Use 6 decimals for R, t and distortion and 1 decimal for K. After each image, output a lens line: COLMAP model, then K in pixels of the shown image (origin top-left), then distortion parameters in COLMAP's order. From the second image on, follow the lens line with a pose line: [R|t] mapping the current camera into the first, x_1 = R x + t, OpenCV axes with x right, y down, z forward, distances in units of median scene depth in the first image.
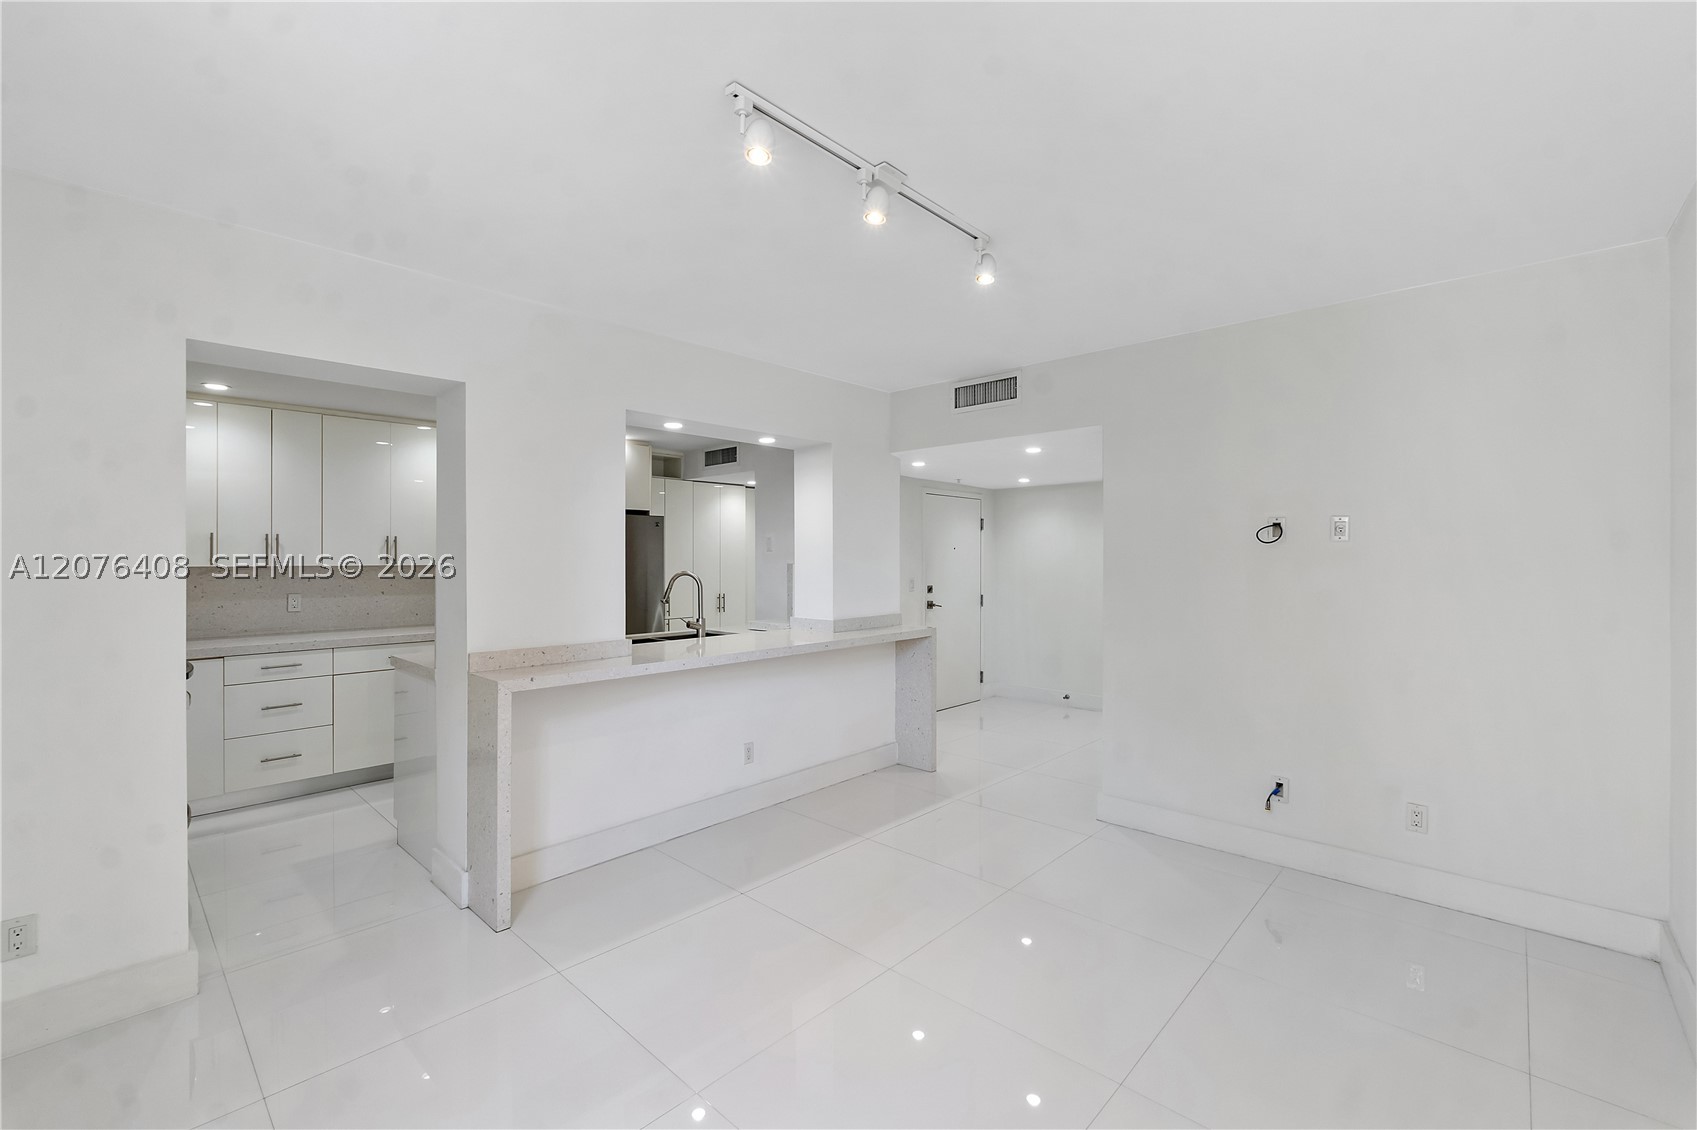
lens RADIAL K [[719.1, 0, 838.4], [0, 719.1, 552.7], [0, 0, 1]] dist [-0.009209, -0.000454]
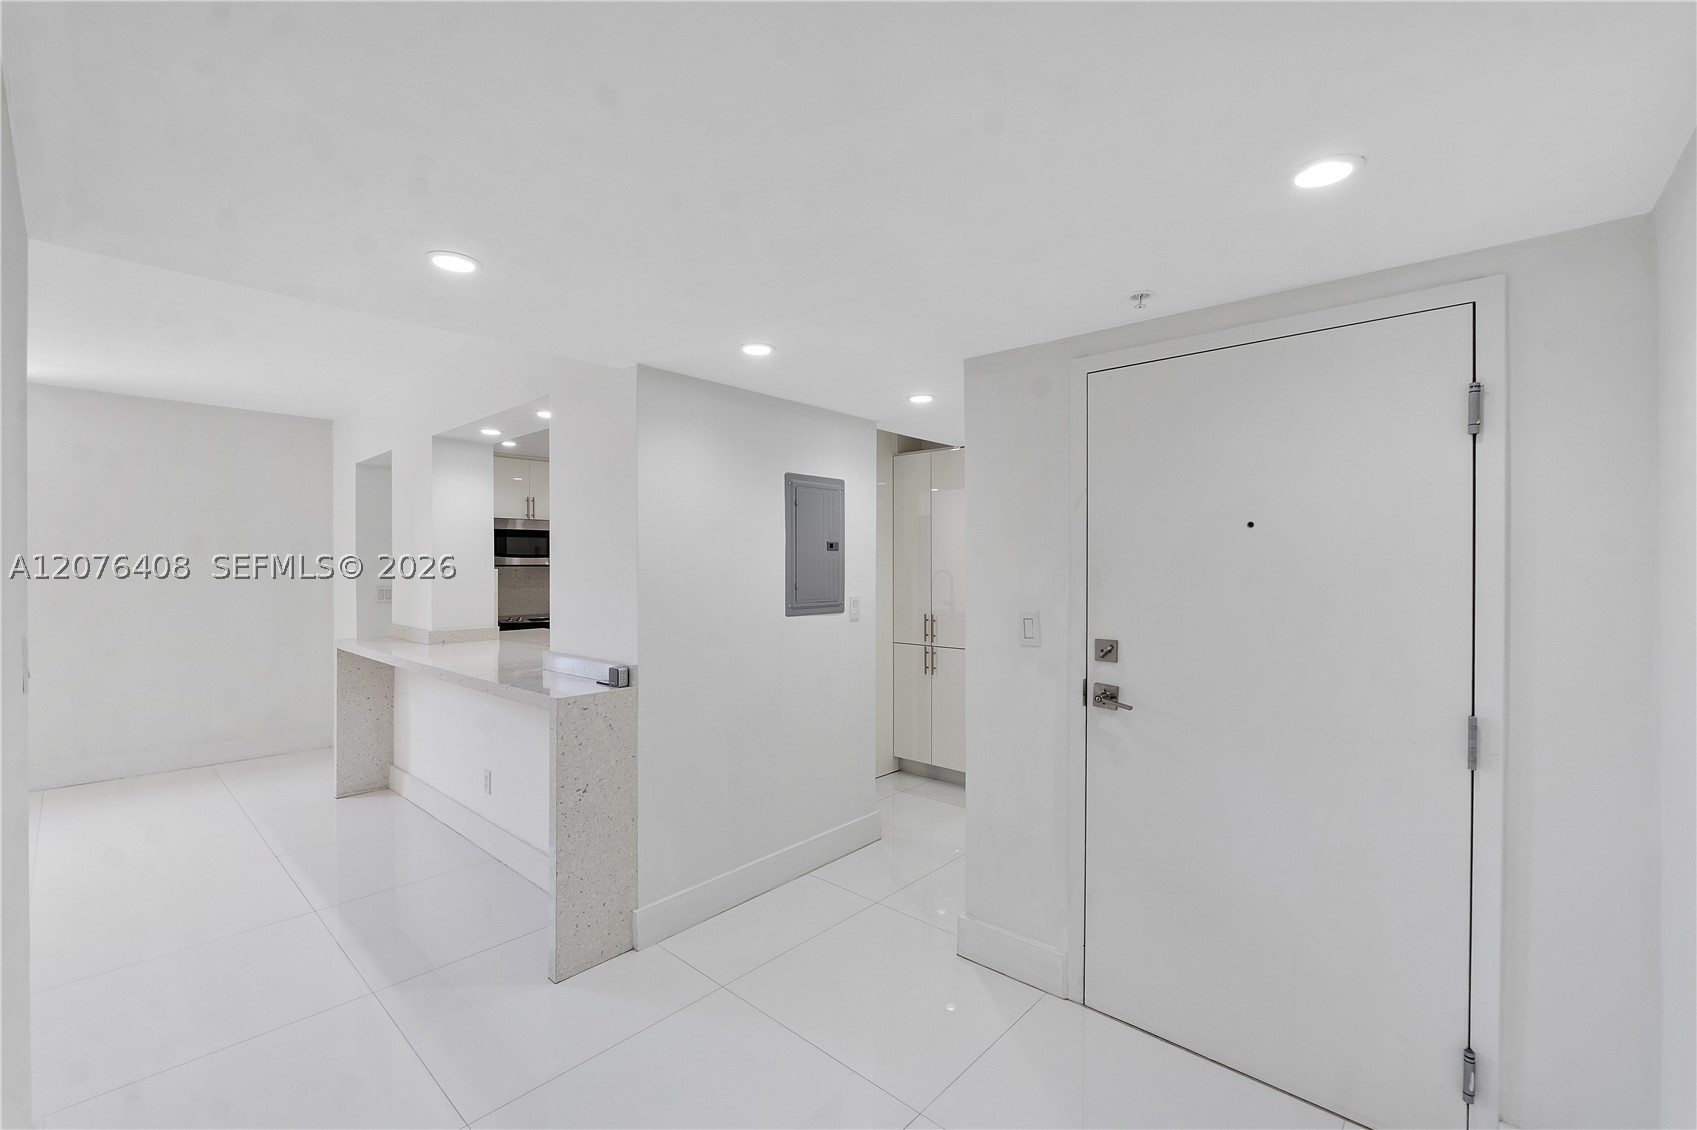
lens RADIAL K [[740.6, 0, 842.9], [0, 740.6, 557.4], [0, 0, 1]] dist [-0.000185, 0.000004]
pose [[-0.008402, 0.001337, -0.999964, 0.774846], [0.014100, 0.999900, 0.001218, 0.006013], [0.999865, -0.014089, -0.008420, 1.396743]]
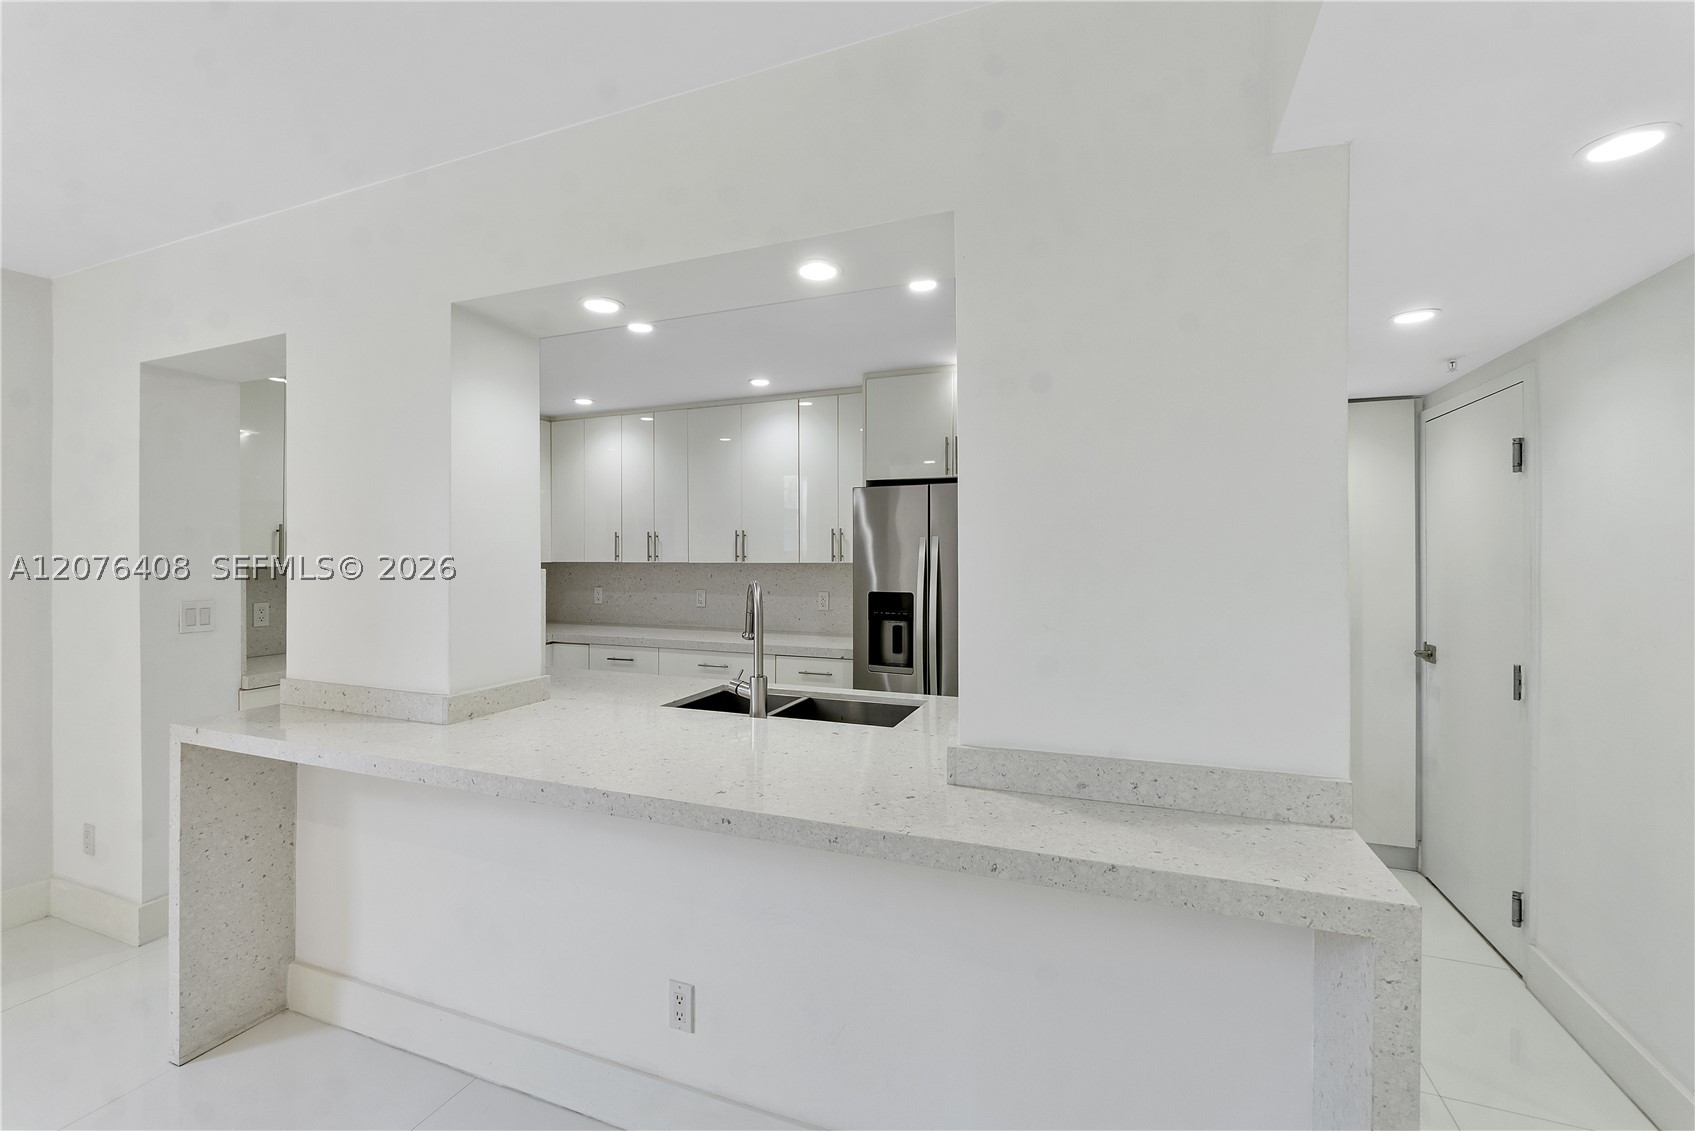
lens RADIAL K [[718.2, 0, 837.4], [0, 718.2, 553.2], [0, 0, 1]] dist [-0.009209, -0.000454]
pose [[0.363841, 0.001756, -0.931459, 0.292397], [0.004940, 0.999981, 0.003814, 0.002488], [0.931448, -0.005989, 0.363825, 0.869059]]
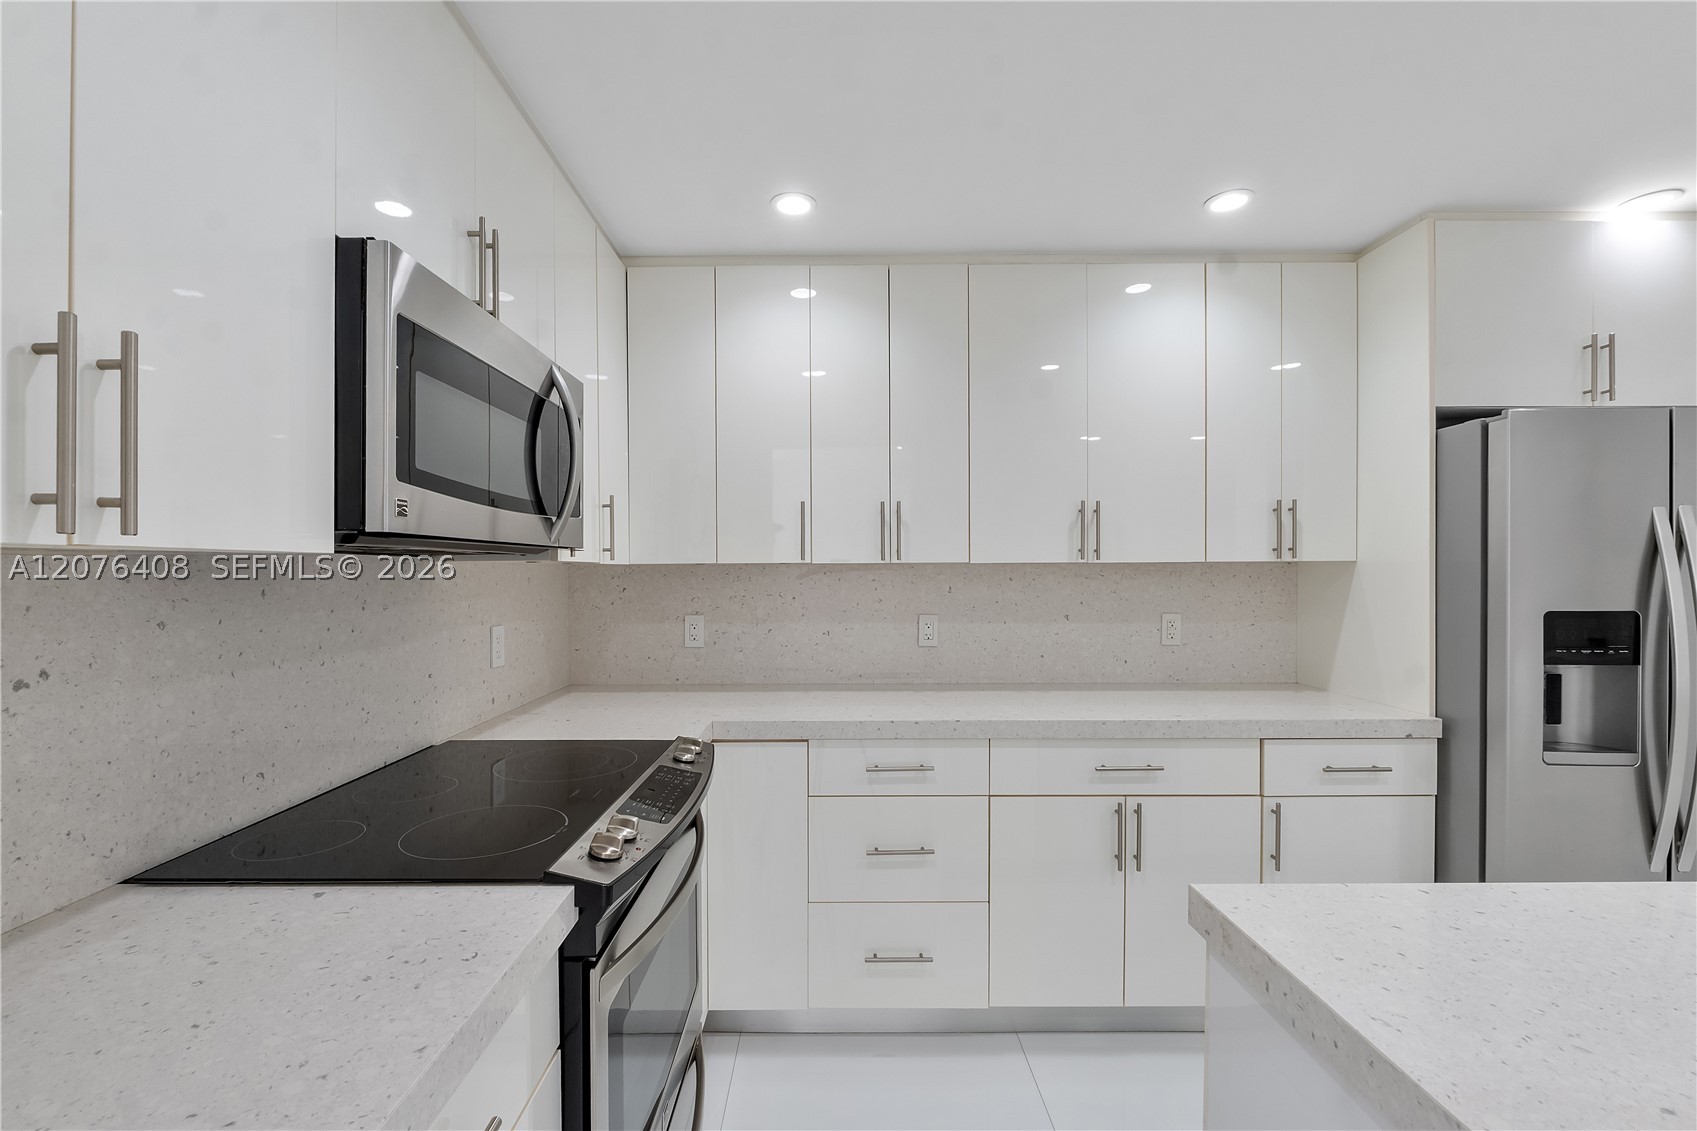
lens RADIAL K [[740.6, 0, 842.9], [0, 740.6, 557.9], [0, 0, 1]] dist [-0.000185, 0.000004]
pose [[0.698500, -0.007430, -0.715571, -0.425353], [0.002231, 0.999964, -0.008205, 0.019596], [0.715606, 0.004134, 0.698491, 0.592929]]
